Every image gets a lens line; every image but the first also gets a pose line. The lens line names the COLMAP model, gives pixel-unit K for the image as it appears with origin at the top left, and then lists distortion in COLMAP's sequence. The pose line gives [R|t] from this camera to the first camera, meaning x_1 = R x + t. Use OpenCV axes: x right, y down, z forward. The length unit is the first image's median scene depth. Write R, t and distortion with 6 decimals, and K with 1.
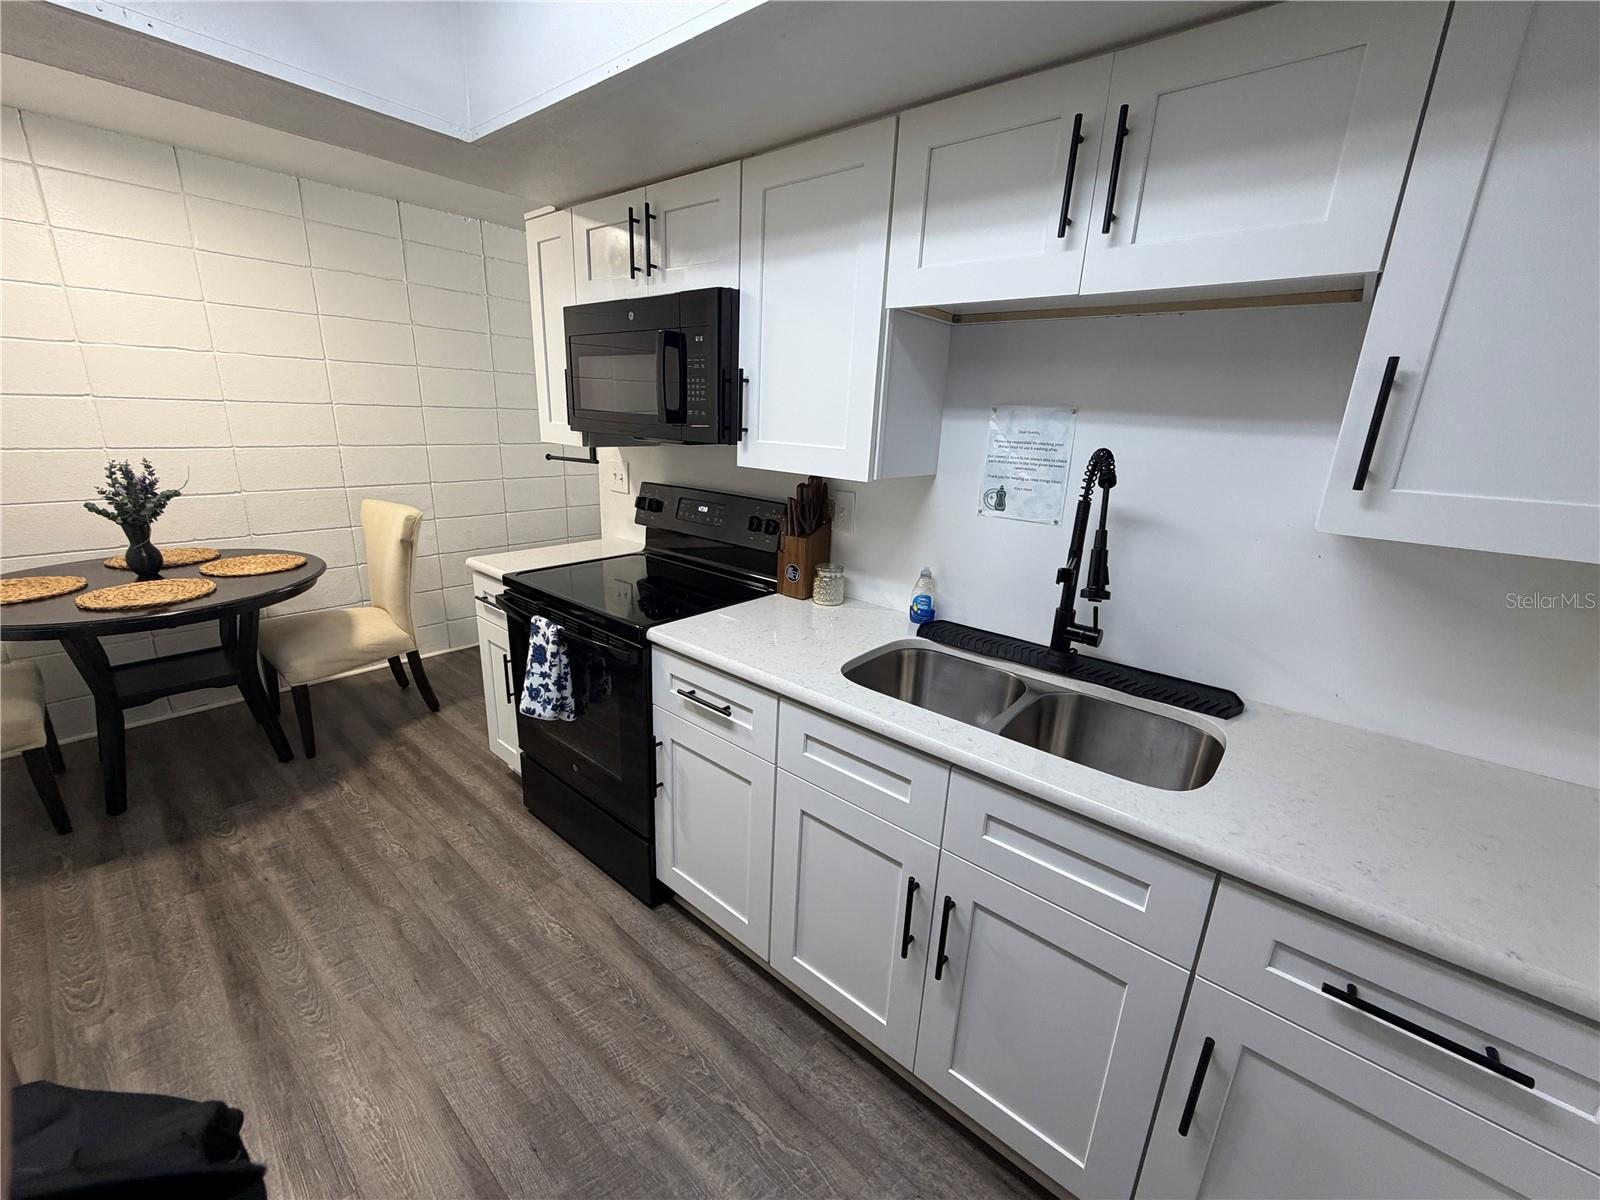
lens RADIAL K [[639.0, 0, 800.0], [0, 639.0, 599.1], [0, 0, 1]] dist [-0.000465, 0.000169]
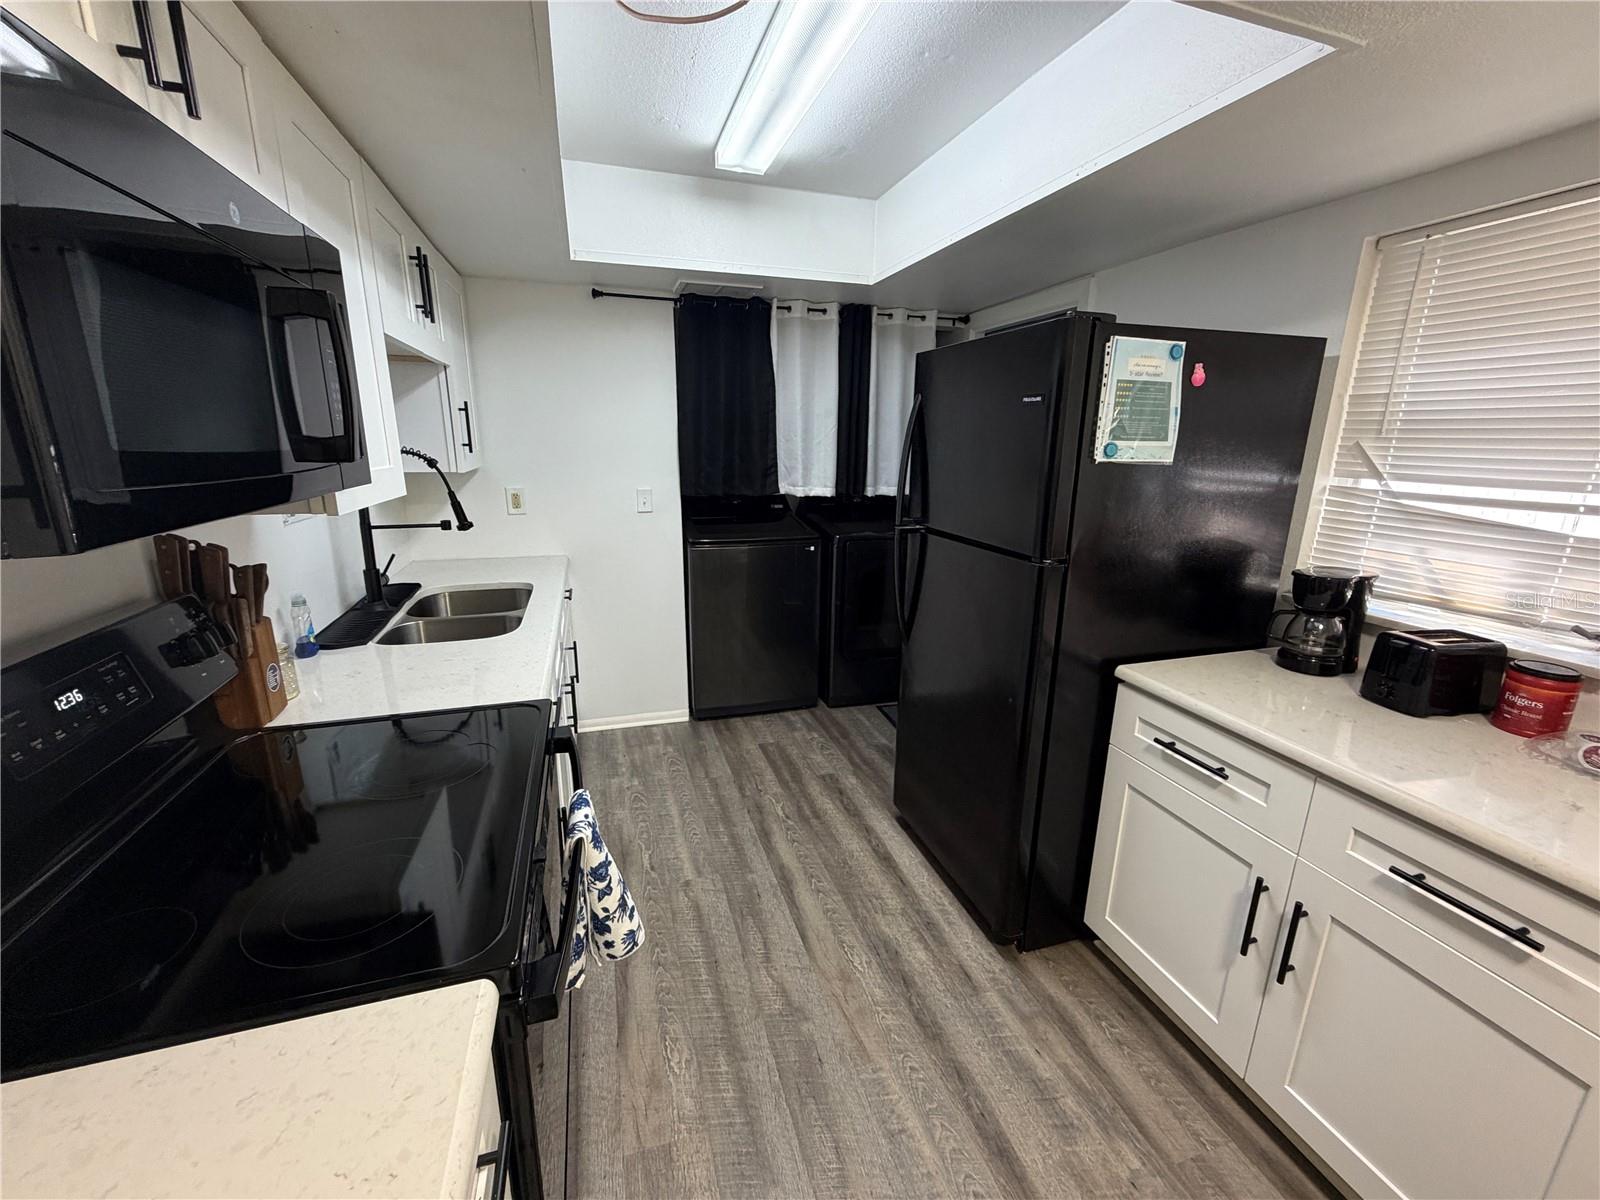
lens RADIAL K [[639.0, 0, 795.9], [0, 639.0, 598.4], [0, 0, 1]] dist [-0.000465, 0.000169]
pose [[-0.842208, -0.183728, 0.506882, -0.925868], [0.105913, 0.865448, 0.489676, -0.446012], [-0.528648, 0.466095, -0.709428, 1.376442]]
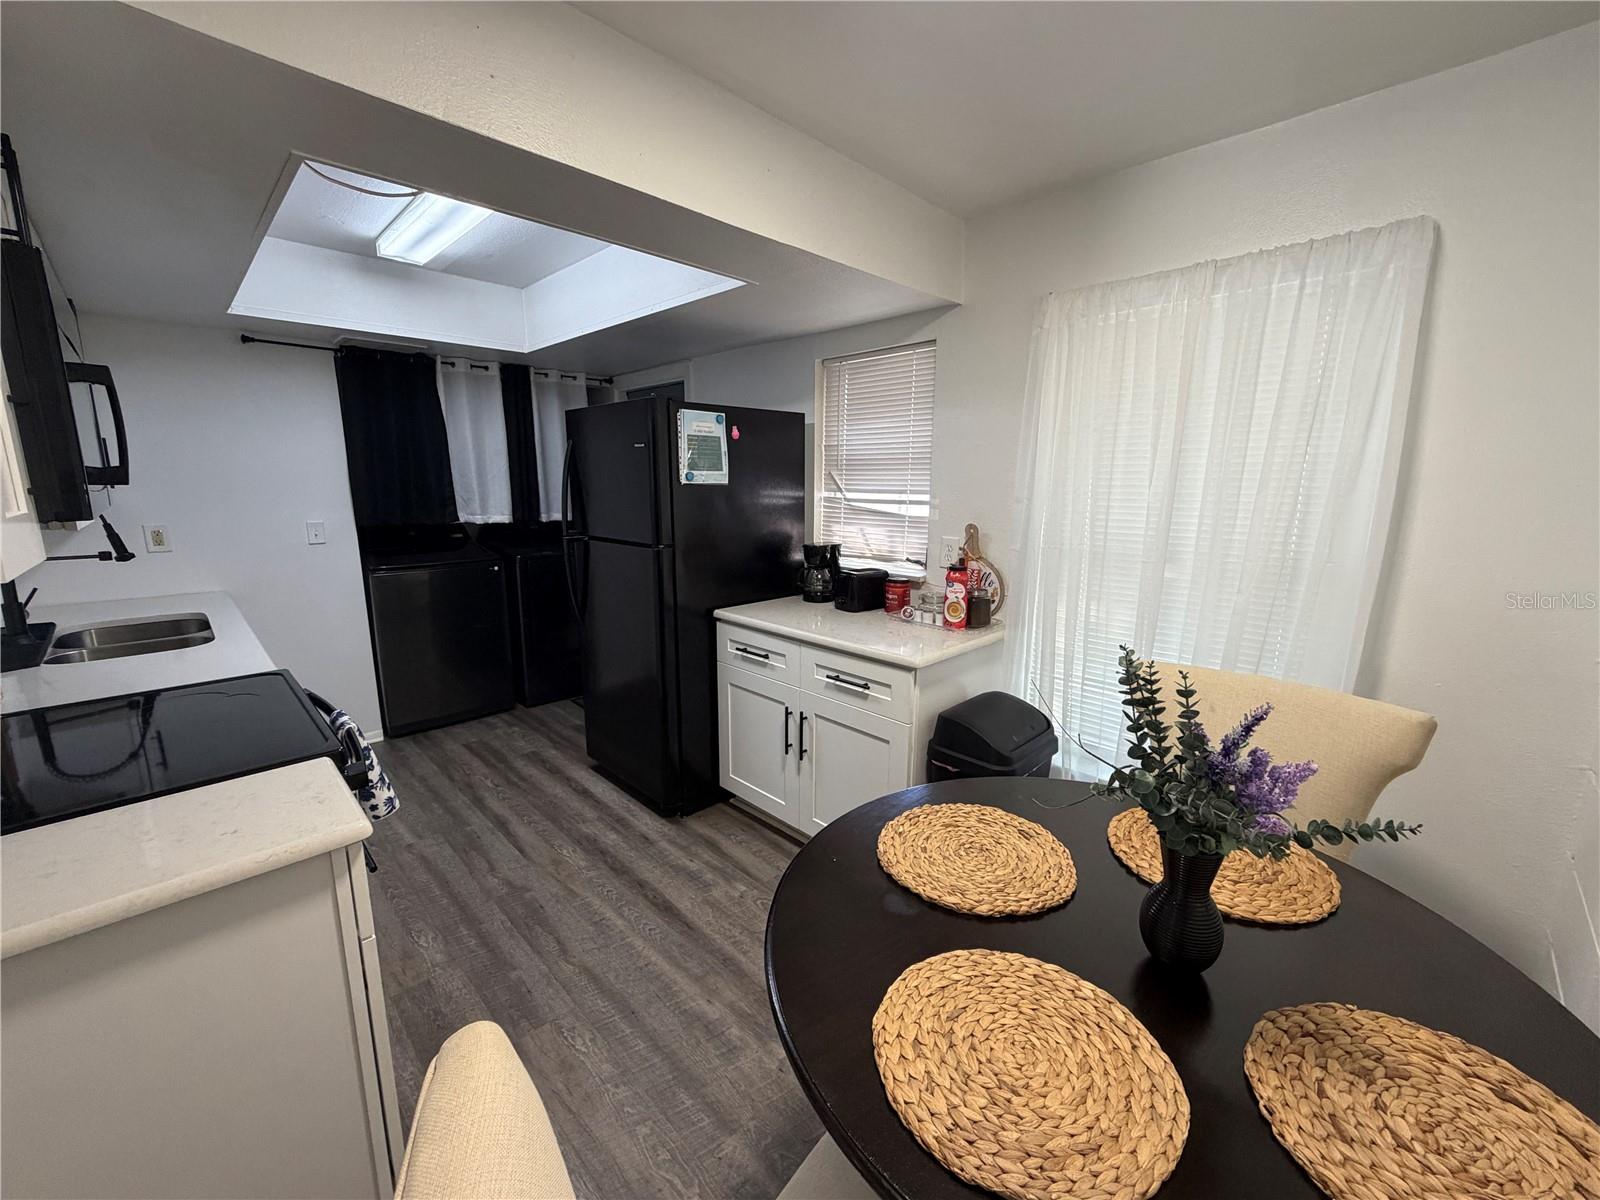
lens RADIAL K [[639.0, 0, 795.2], [0, 639.0, 599.4], [0, 0, 1]] dist [-0.000465, 0.000169]
pose [[-0.994570, -0.063342, 0.082570, -1.194060], [-0.018430, 0.888093, 0.459295, -0.573600], [-0.102422, 0.455279, -0.884438, 1.831042]]
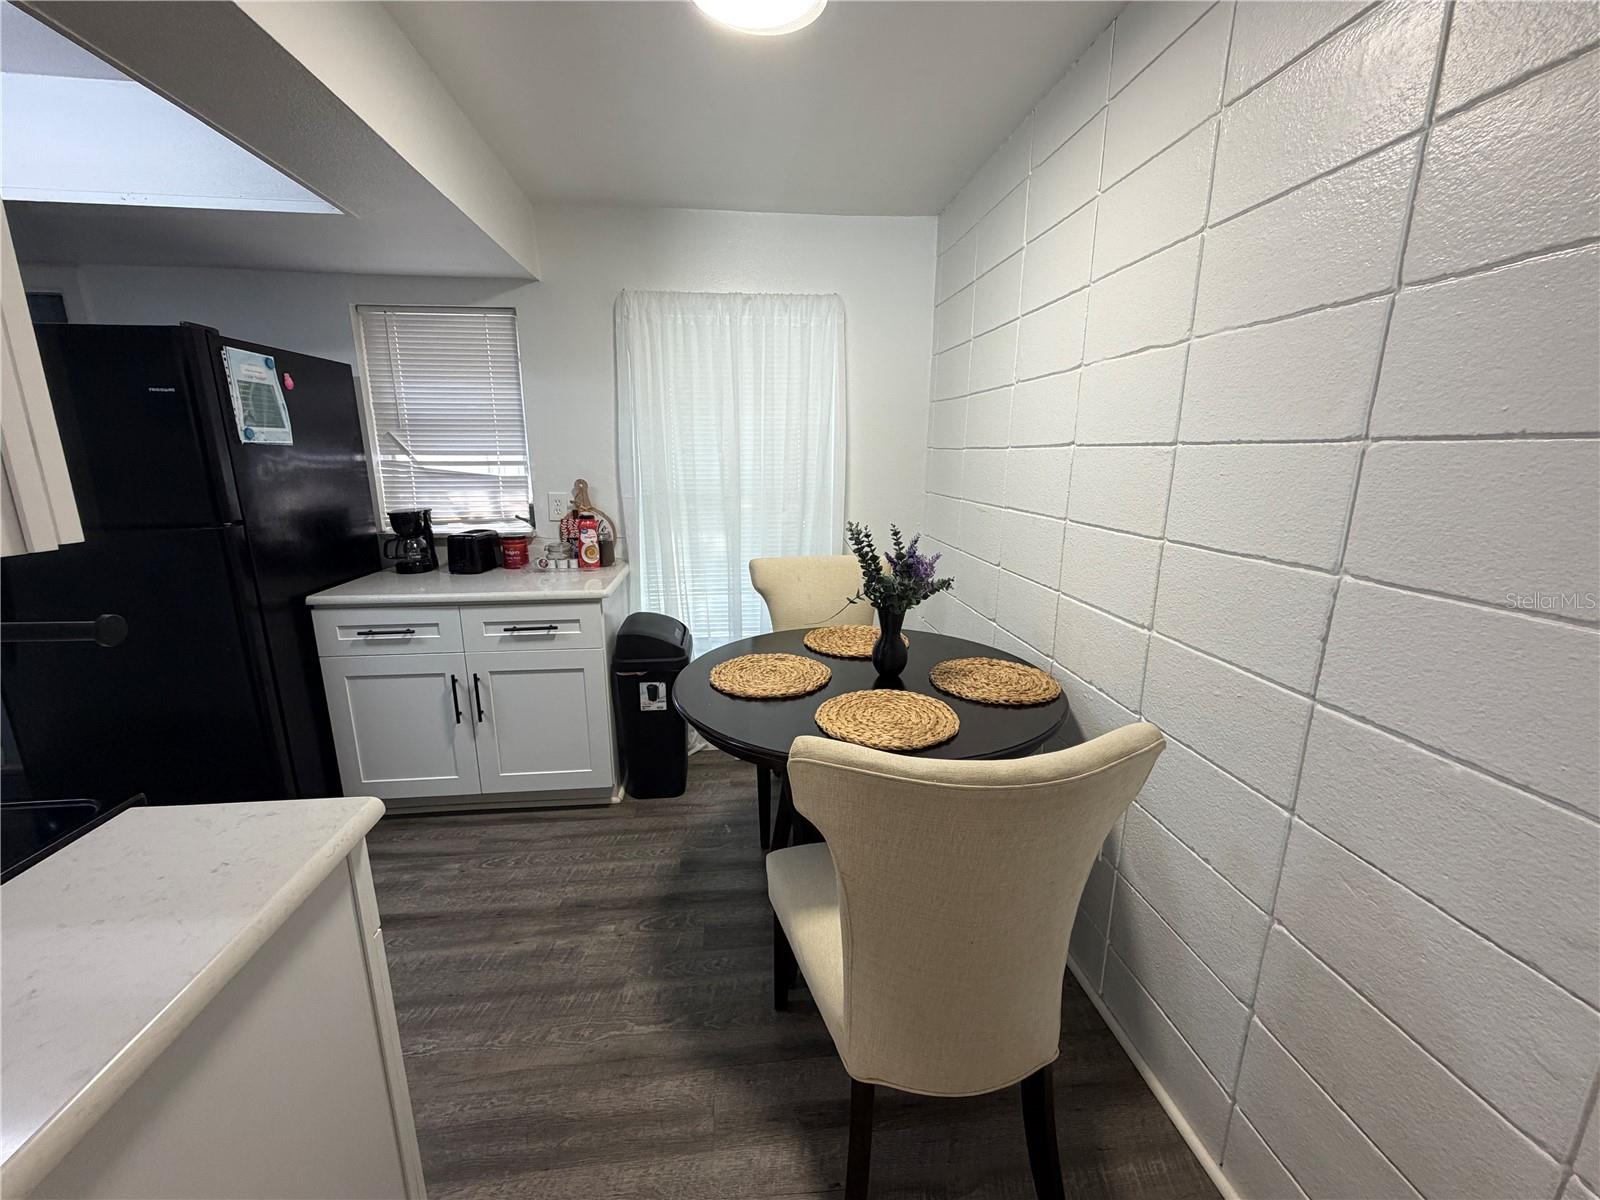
lens RADIAL K [[639.0, 0, 795.9], [0, 639.0, 599.3], [0, 0, 1]] dist [-0.000465, 0.000169]
pose [[-0.690726, 0.121607, -0.712818, -0.617052], [-0.231866, 0.896462, 0.377617, -0.547415], [0.684935, 0.426108, -0.591013, 1.939637]]
